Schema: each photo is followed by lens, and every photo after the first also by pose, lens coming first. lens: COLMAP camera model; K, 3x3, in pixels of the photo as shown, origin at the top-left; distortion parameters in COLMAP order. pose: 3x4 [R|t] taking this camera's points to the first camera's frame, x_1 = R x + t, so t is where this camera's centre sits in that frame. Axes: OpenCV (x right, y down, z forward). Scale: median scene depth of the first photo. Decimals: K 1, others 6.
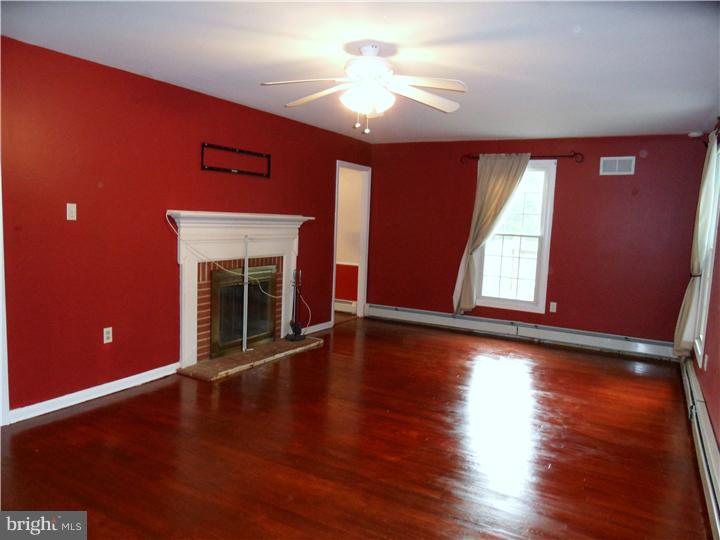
lens RADIAL K [[530.5, 0, 361.3], [0, 530.5, 272.9], [0, 0, 1]] dist [-0.020079, 0.024142]
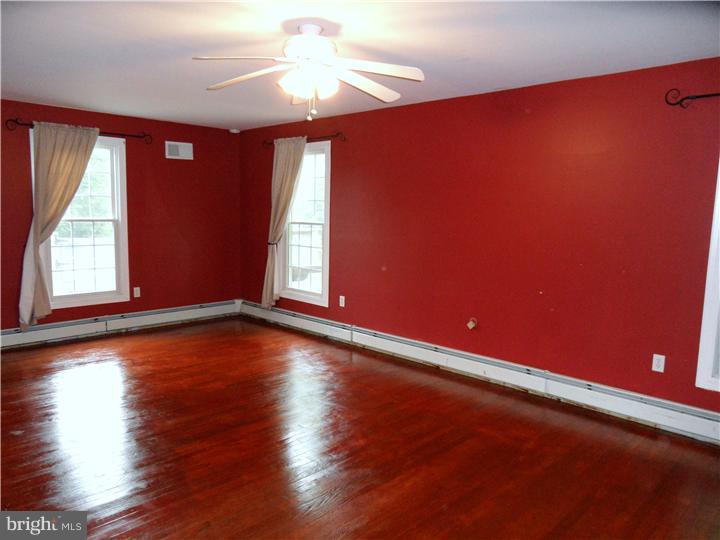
lens RADIAL K [[530.5, 0, 362.1], [0, 530.5, 267.4], [0, 0, 1]] dist [-0.020079, 0.024142]
pose [[0.254771, -0.147412, 0.955699, -0.452139], [0.093308, 0.987448, 0.127435, -0.064933], [-0.962489, 0.056707, 0.265328, 0.341223]]
